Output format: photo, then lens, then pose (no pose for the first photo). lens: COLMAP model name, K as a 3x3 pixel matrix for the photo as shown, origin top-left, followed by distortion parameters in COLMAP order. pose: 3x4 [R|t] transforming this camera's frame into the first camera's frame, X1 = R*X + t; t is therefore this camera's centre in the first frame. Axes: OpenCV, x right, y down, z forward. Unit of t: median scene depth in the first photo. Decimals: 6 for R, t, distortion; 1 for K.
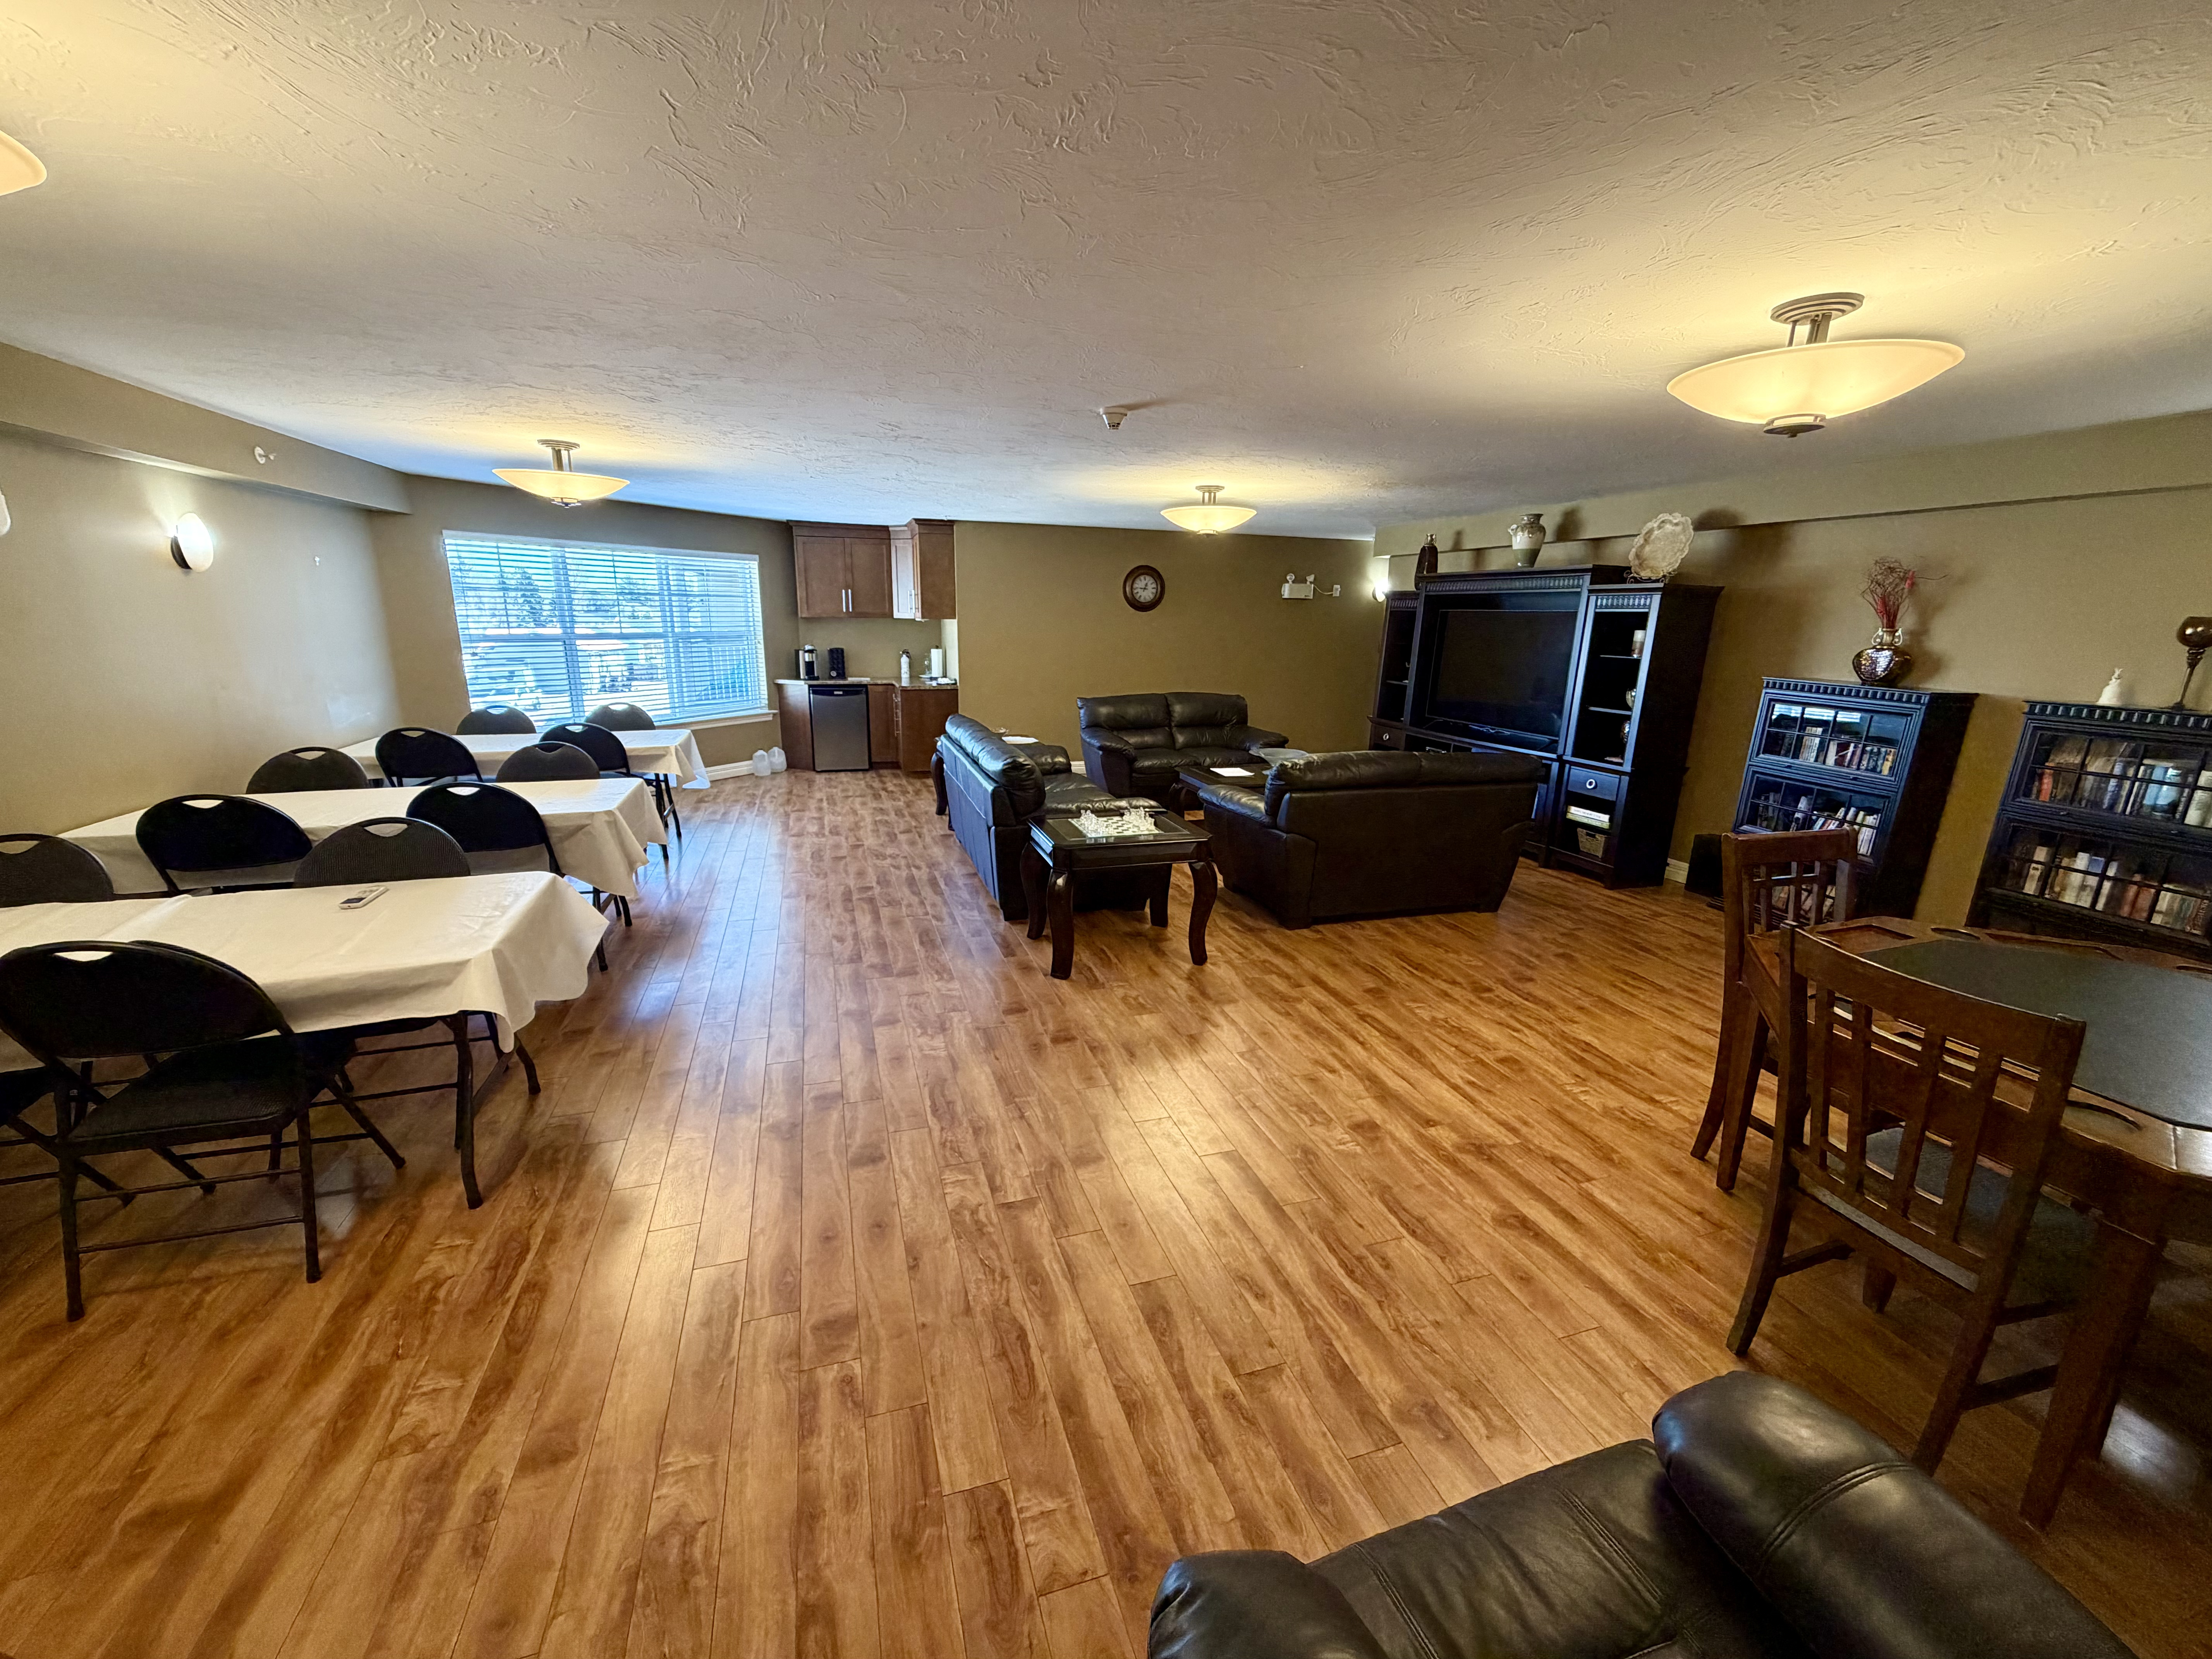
lens RADIAL K [[879.1, 0, 1106.1], [0, 879.1, 840.2], [0, 0, 1]] dist [0.000368, 0.000007]
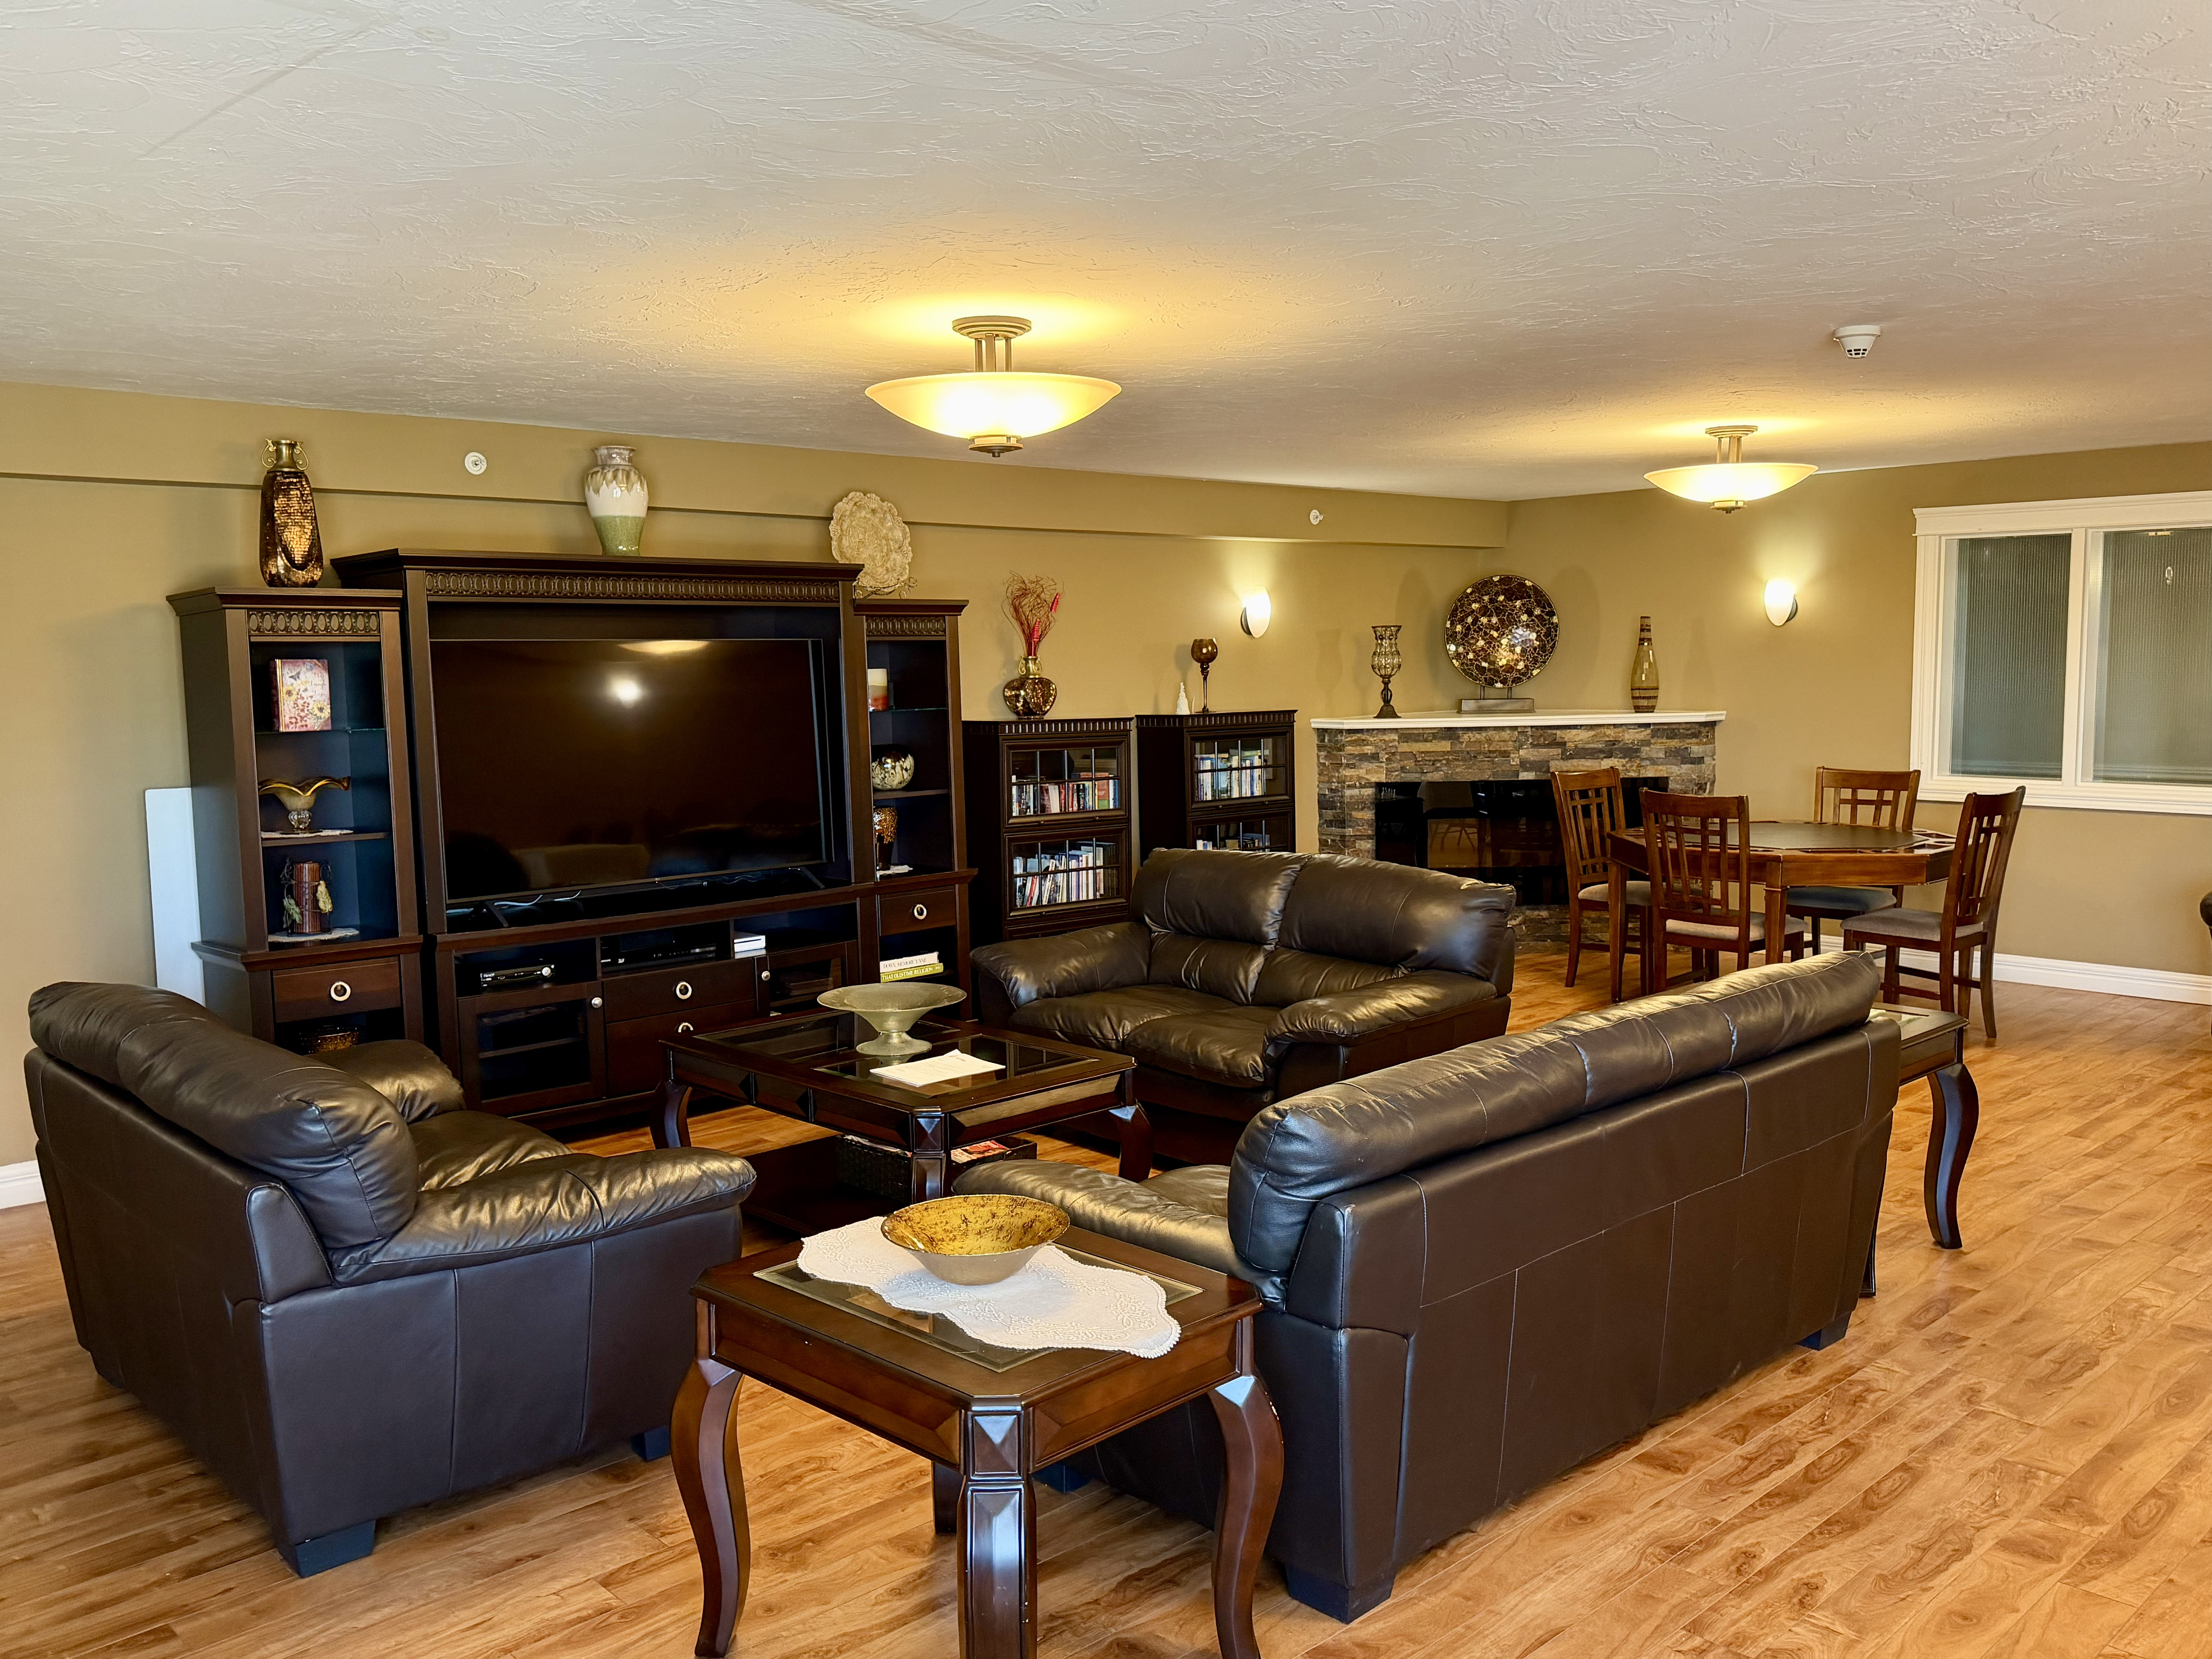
lens RADIAL K [[1827.3, 0, 1104.7], [0, 1827.3, 833.4], [0, 0, 1]] dist [0.001291, -0.000235]
pose [[-0.437005, -0.106910, 0.893083, -0.701939], [0.221626, 0.949500, 0.222109, -0.409007], [-0.871728, 0.294993, -0.391242, 1.516692]]
